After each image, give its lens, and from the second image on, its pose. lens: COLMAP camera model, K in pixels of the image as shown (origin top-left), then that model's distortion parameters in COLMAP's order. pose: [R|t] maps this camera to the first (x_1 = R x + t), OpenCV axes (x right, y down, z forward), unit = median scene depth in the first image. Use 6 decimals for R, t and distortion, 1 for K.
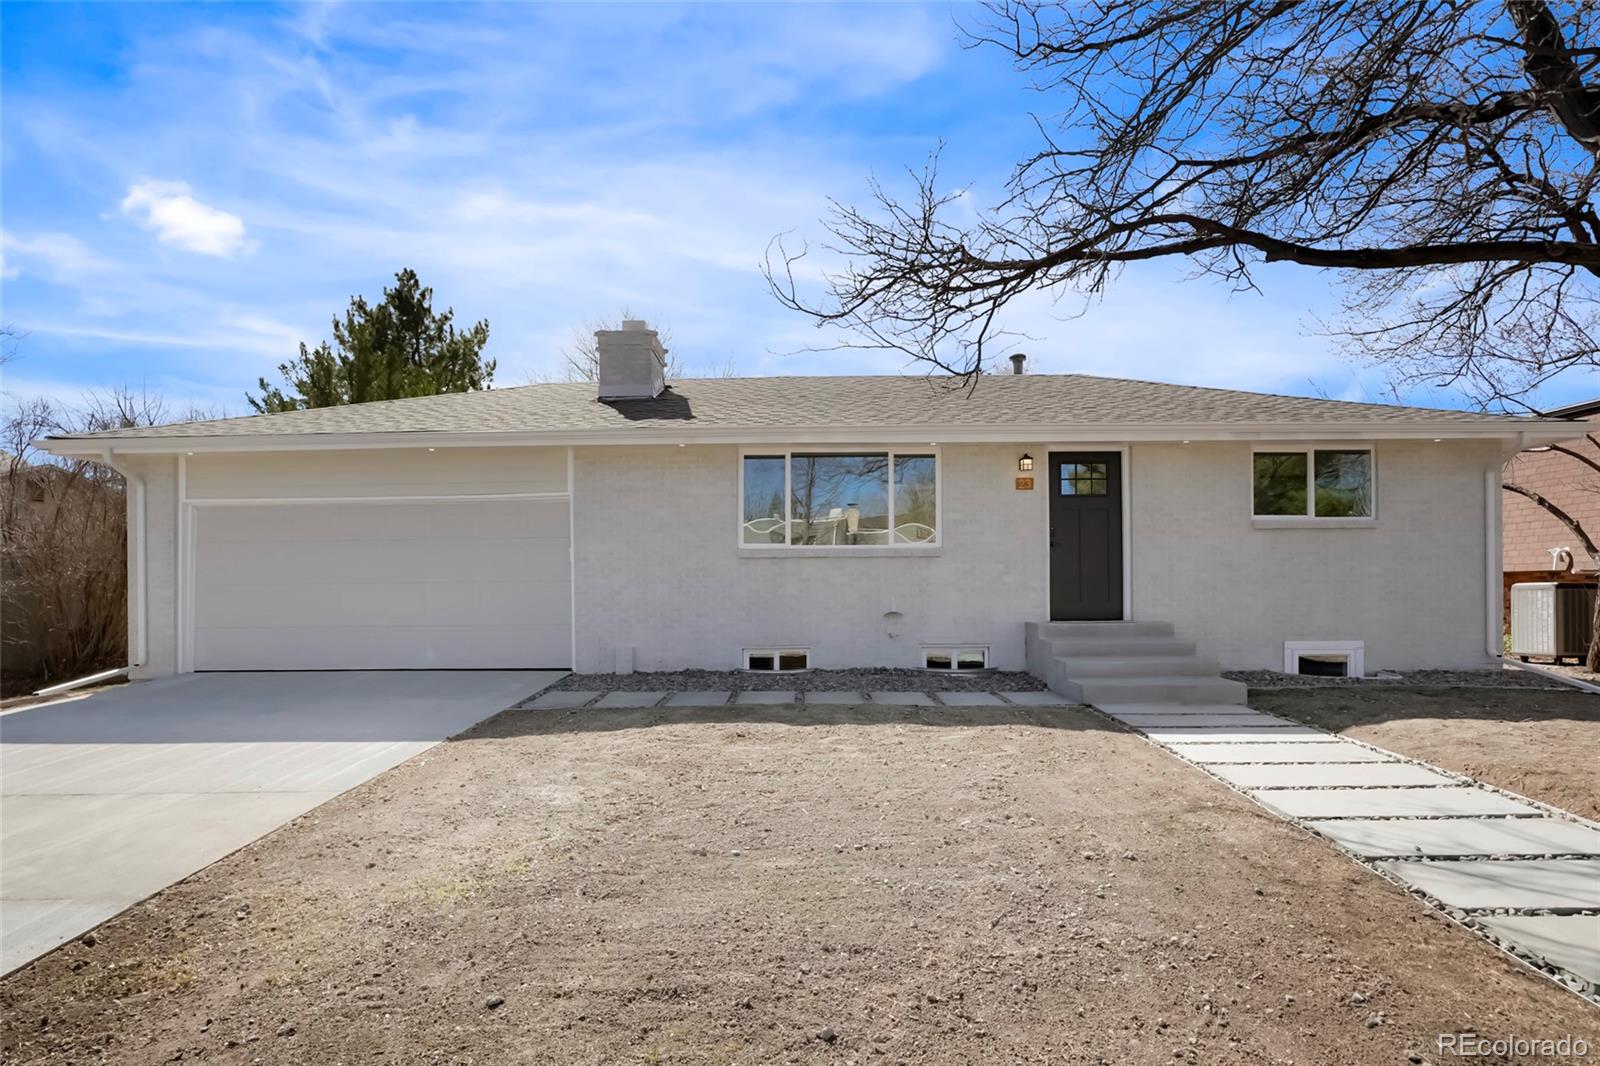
lens RADIAL K [[947.4, 0, 807.6], [0, 947.4, 563.4], [0, 0, 1]] dist [-0.030595, 0.002392]
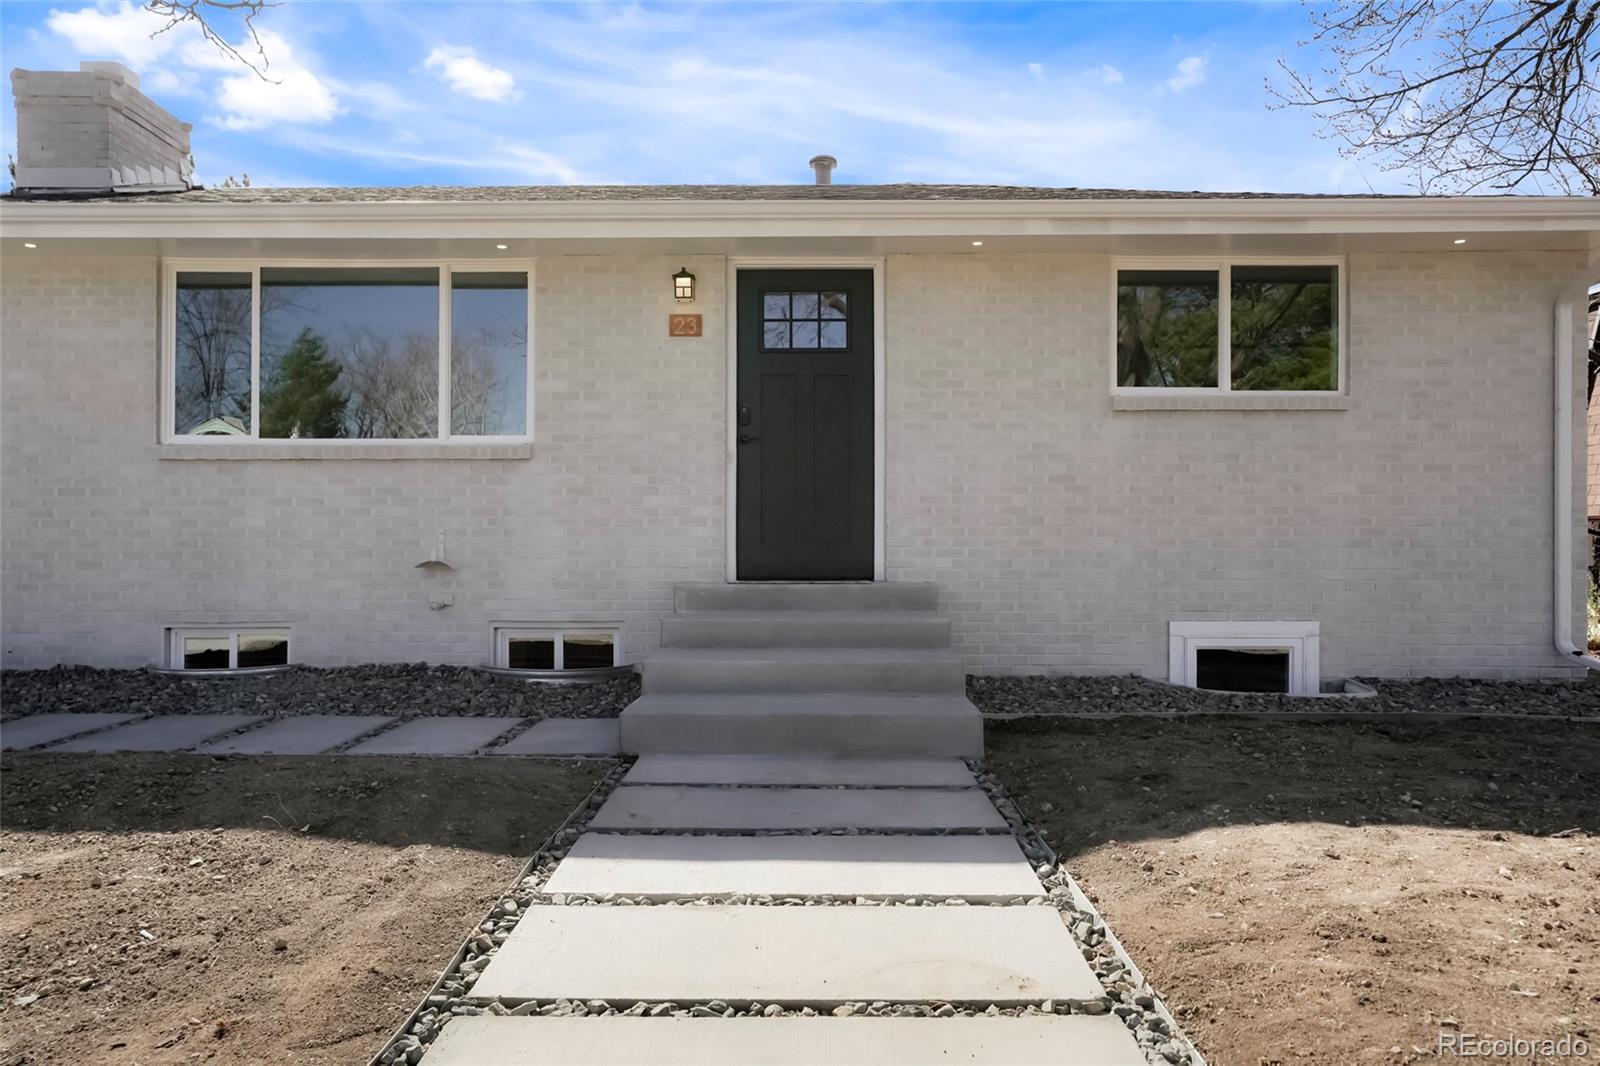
lens RADIAL K [[1166.3, 0, 798.8], [0, 1166.3, 527.7], [0, 0, 1]] dist [-0.001353, 0.000660]
pose [[0.999974, 0.006078, 0.003806, 0.291170], [-0.006096, 0.999969, 0.004930, 0.027139], [-0.003776, -0.004953, 0.999981, 0.334431]]
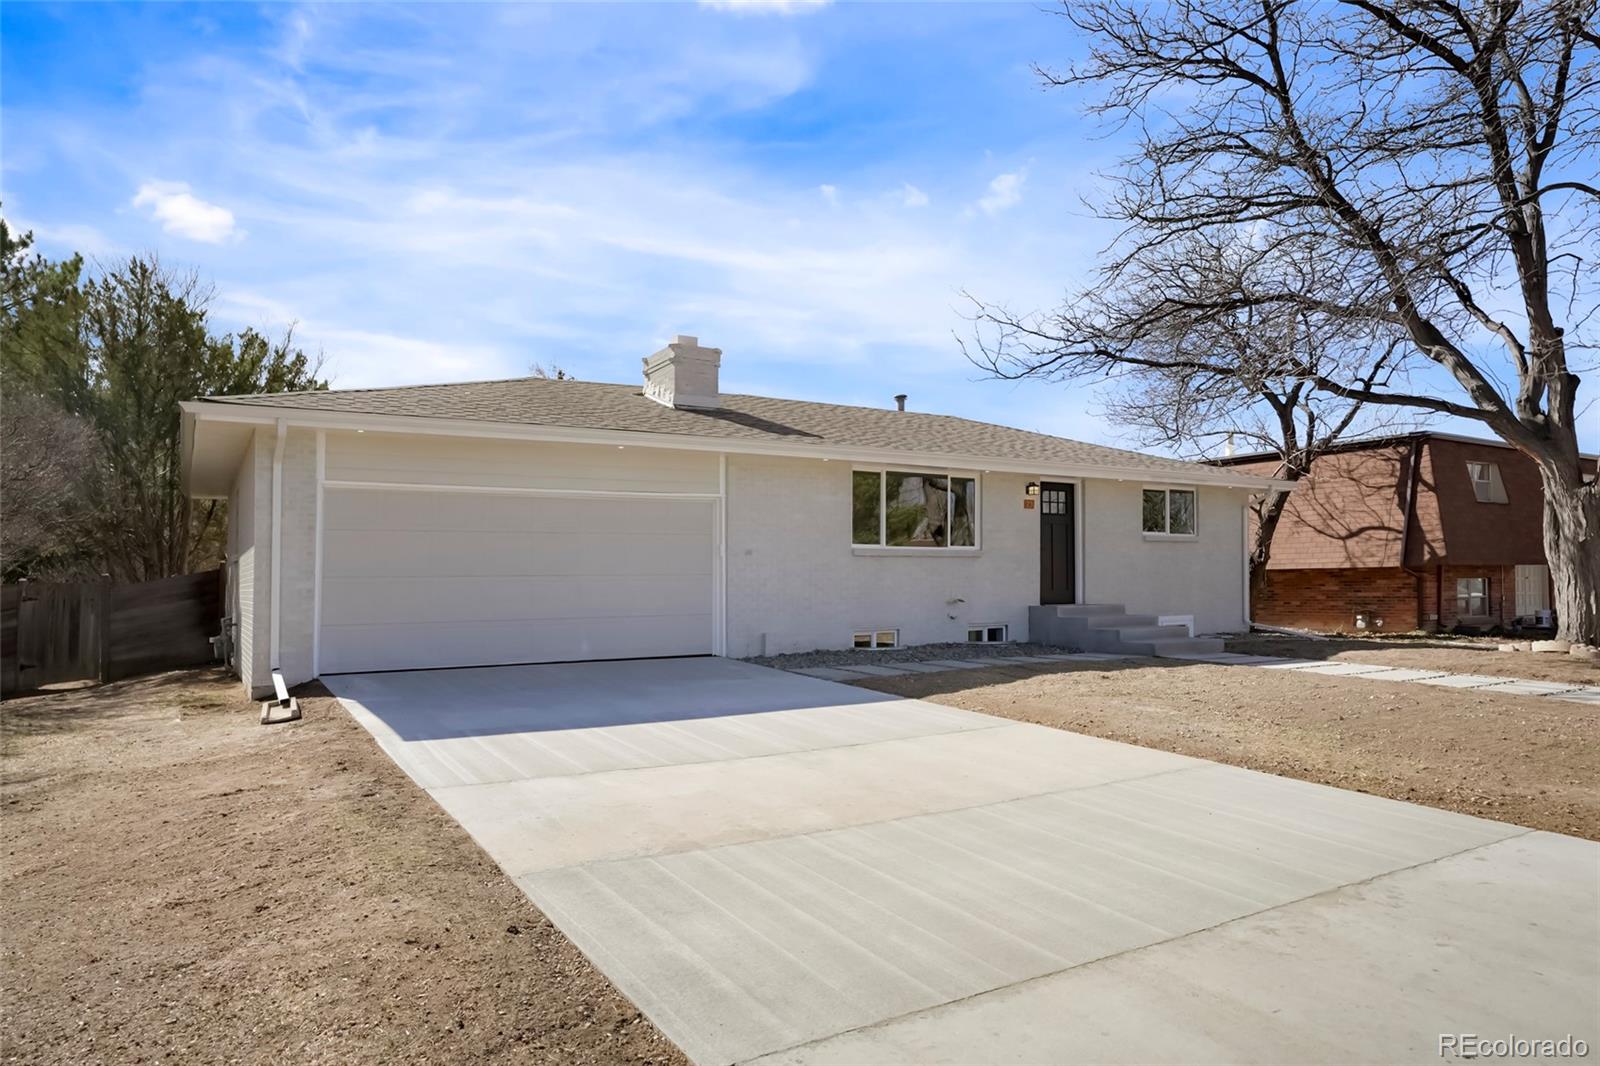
lens RADIAL K [[962.4, 0, 804.4], [0, 962.4, 542.7], [0, 0, 1]] dist [0.002117, -0.000107]
pose [[0.853392, 0.019793, 0.520893, -0.767087], [-0.008595, 0.999677, -0.023905, 0.007478], [-0.521198, 0.015923, 0.853287, -0.016383]]
